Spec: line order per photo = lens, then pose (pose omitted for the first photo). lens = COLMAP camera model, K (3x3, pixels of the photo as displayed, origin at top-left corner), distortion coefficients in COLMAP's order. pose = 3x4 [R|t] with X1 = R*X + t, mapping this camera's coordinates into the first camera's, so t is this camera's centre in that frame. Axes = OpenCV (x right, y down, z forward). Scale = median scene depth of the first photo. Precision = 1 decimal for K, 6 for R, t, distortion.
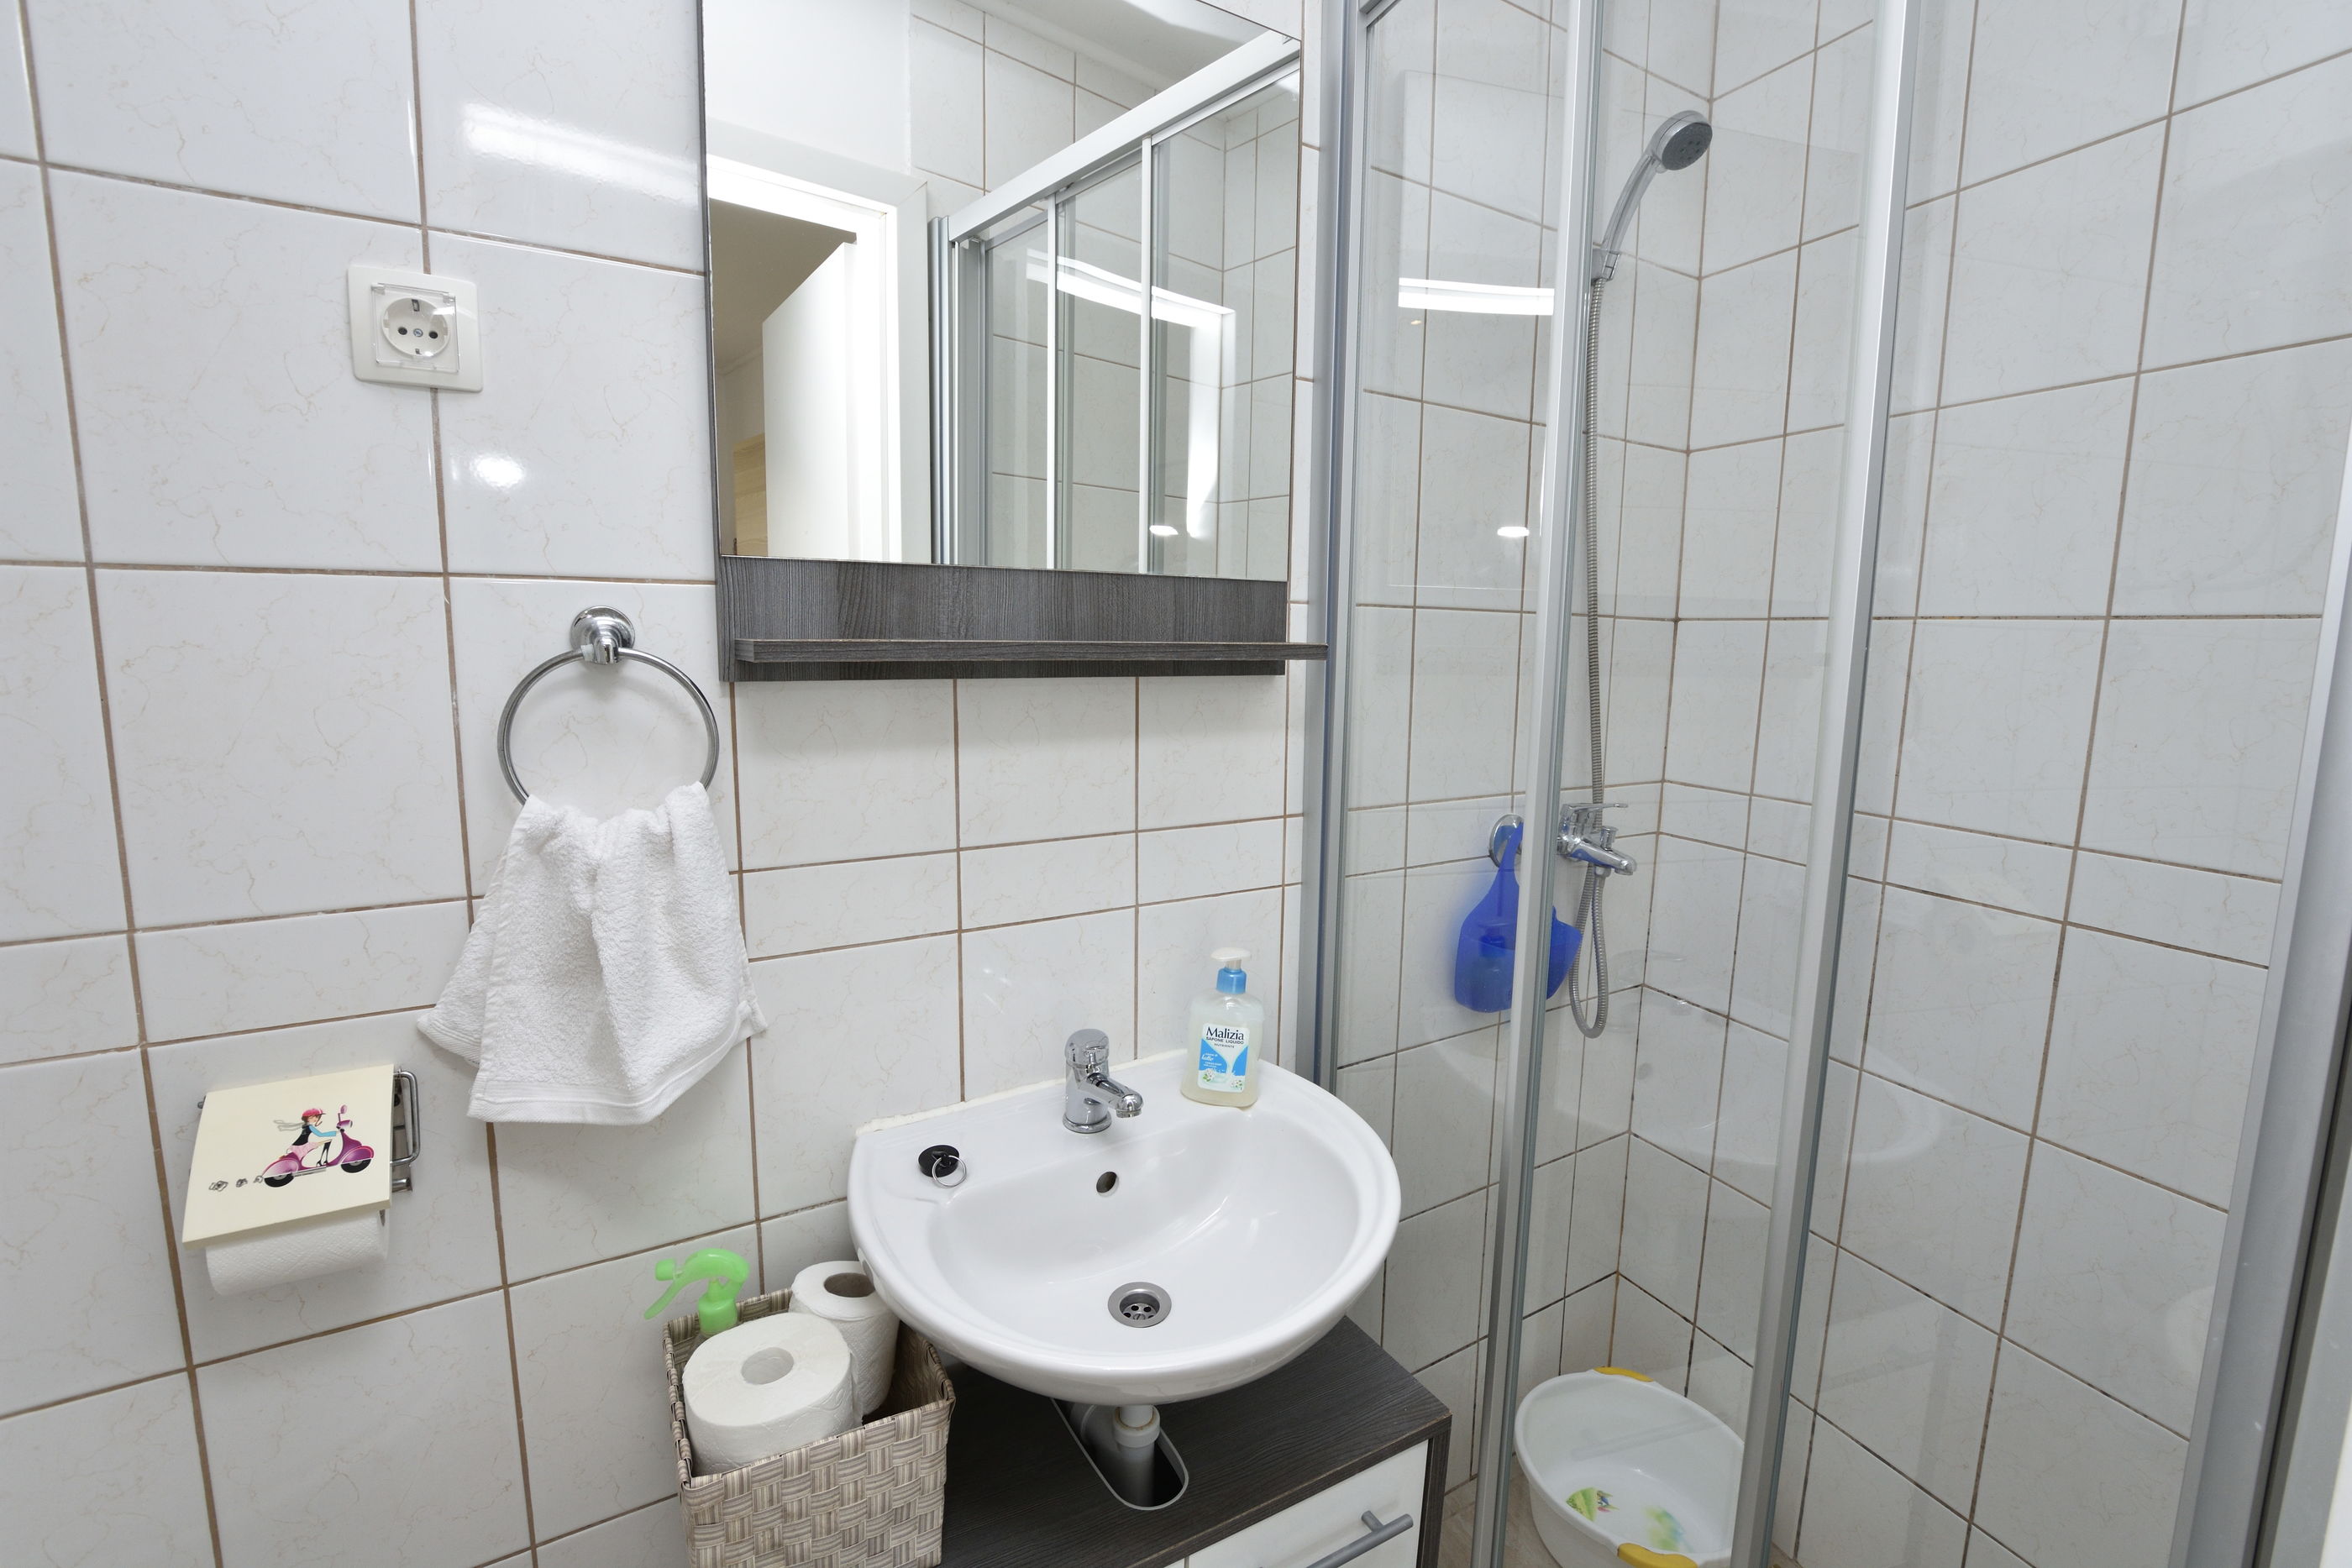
lens RADIAL K [[1033.3, 0, 1176.0], [0, 1033.3, 778.0], [0, 0, 1]] dist [-0.040865, 0.007784]
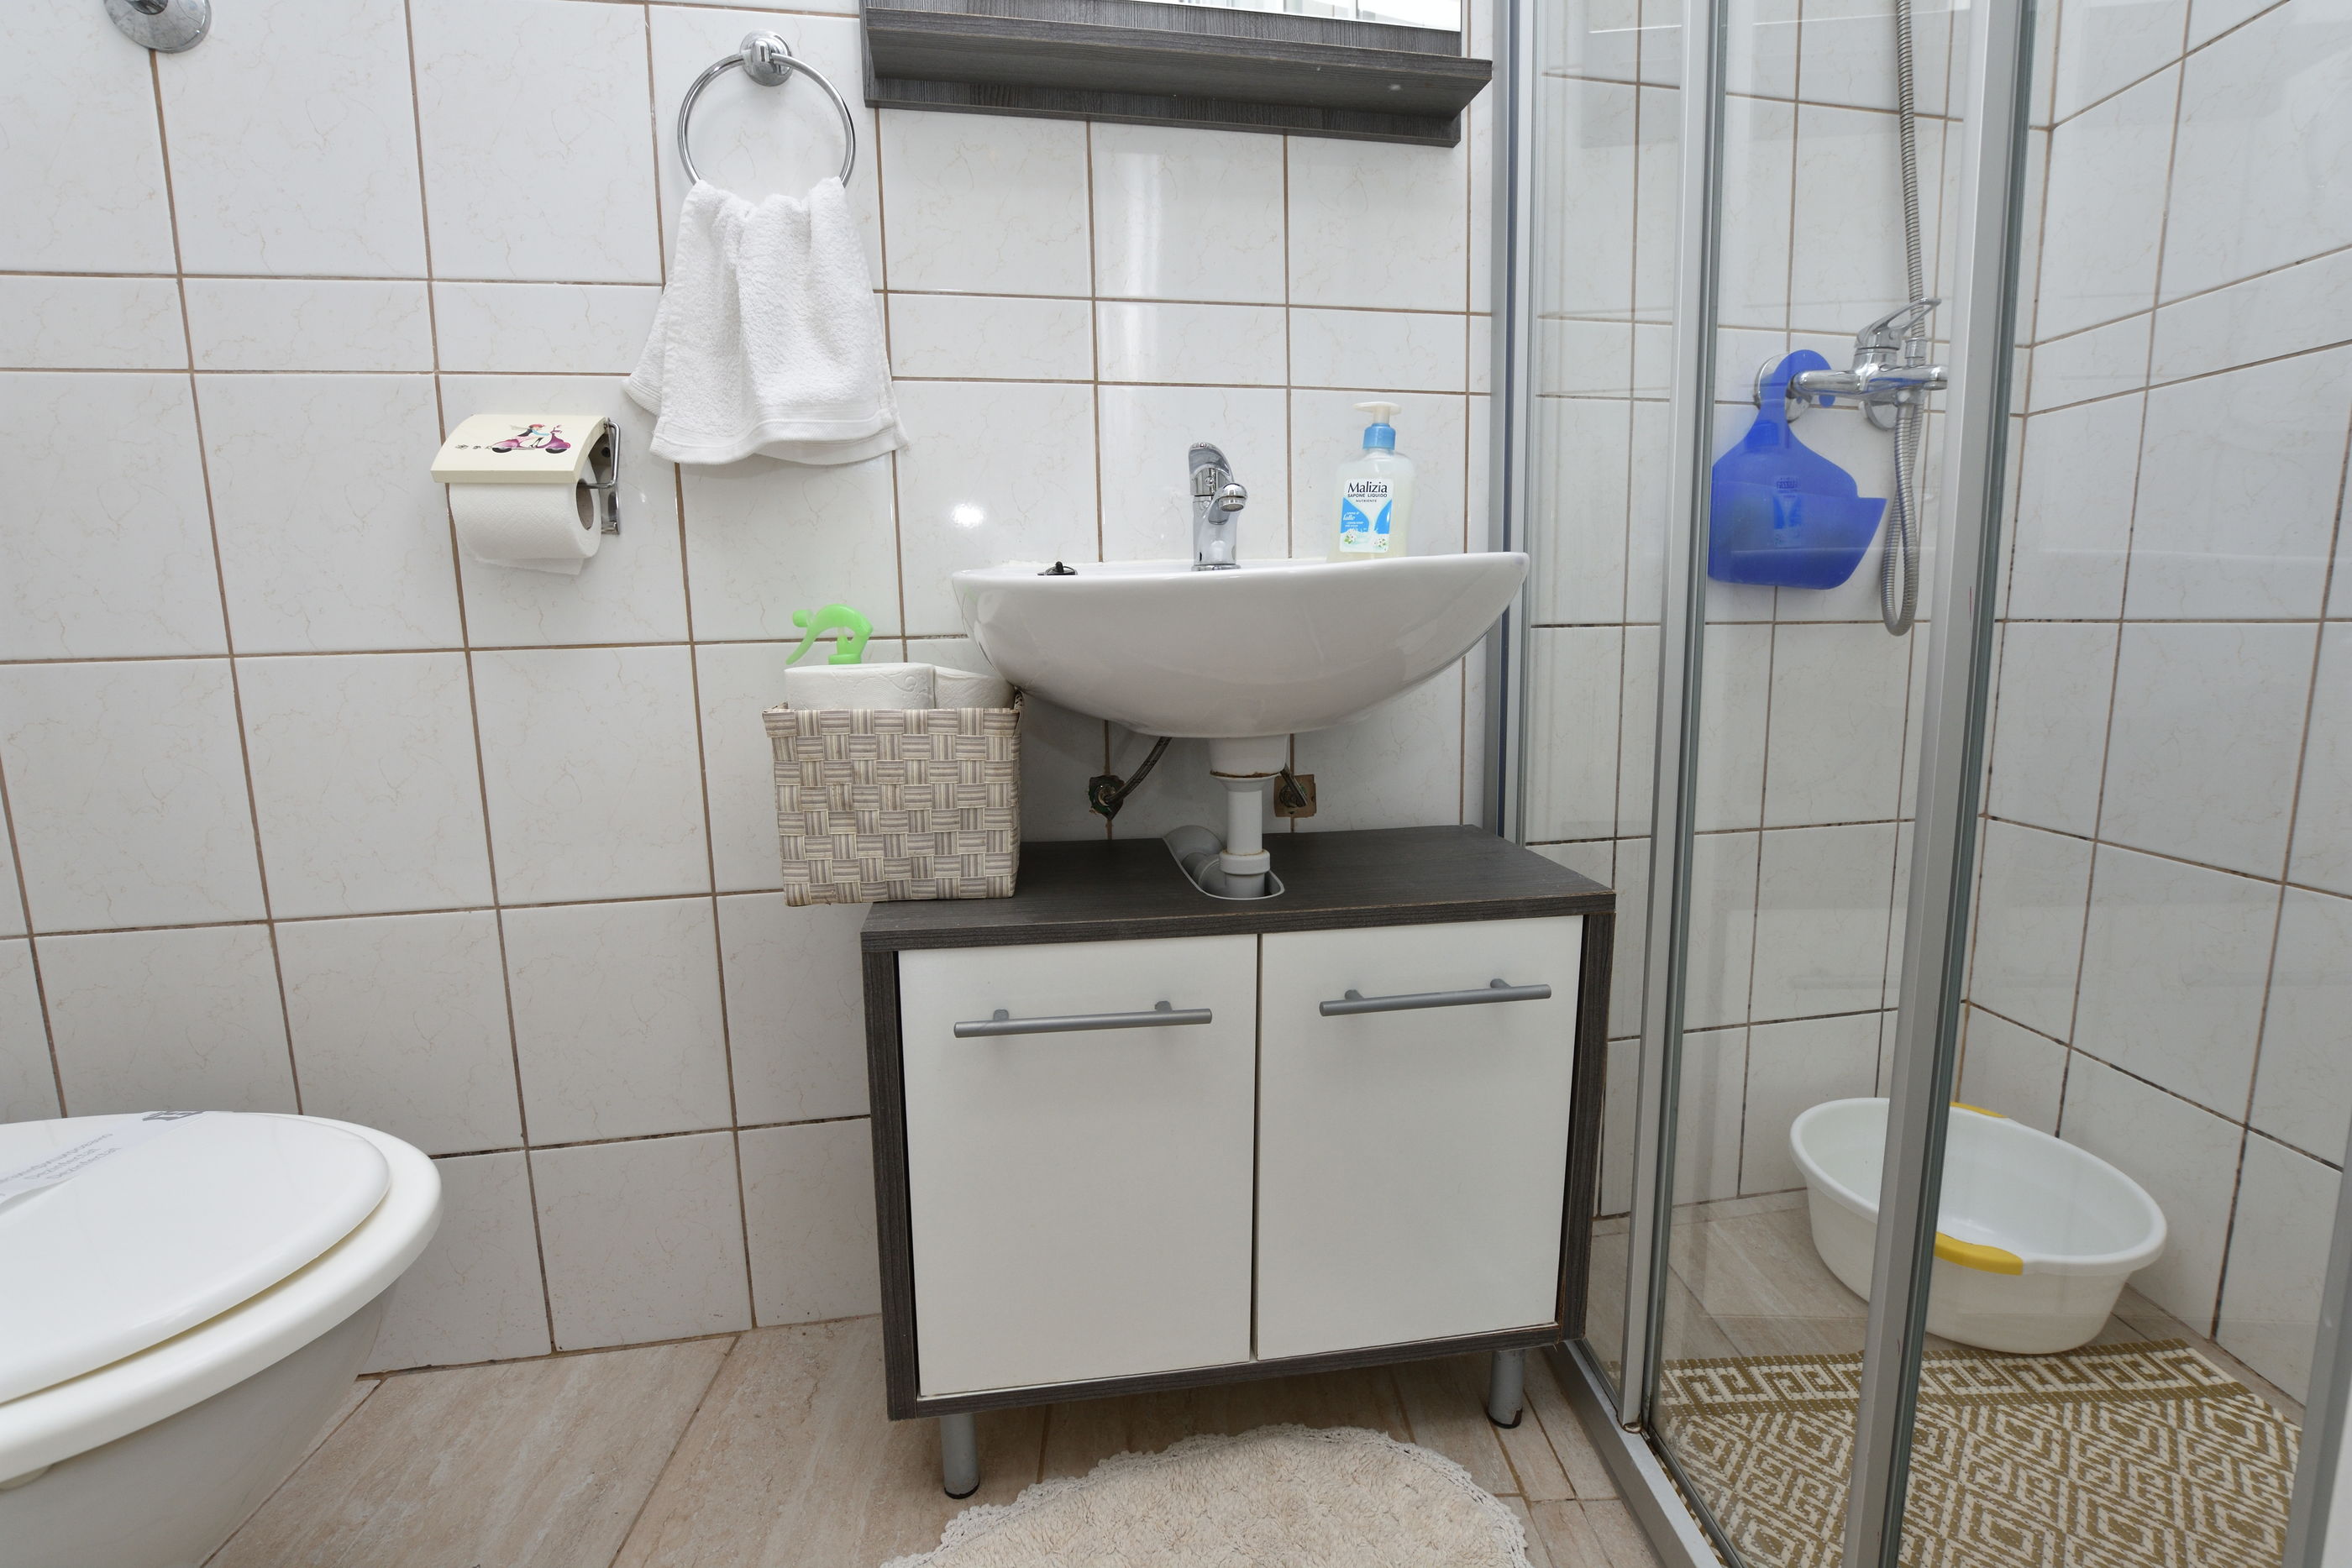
lens RADIAL K [[1020.3, 0, 1176.0], [0, 1020.3, 784.0], [0, 0, 1]] dist [-0.028524, 0.000620]
pose [[0.931709, 0.017899, -0.362765, 0.291248], [-0.013393, 0.999799, 0.014932, 0.654480], [0.362959, -0.009054, 0.931761, 0.109697]]
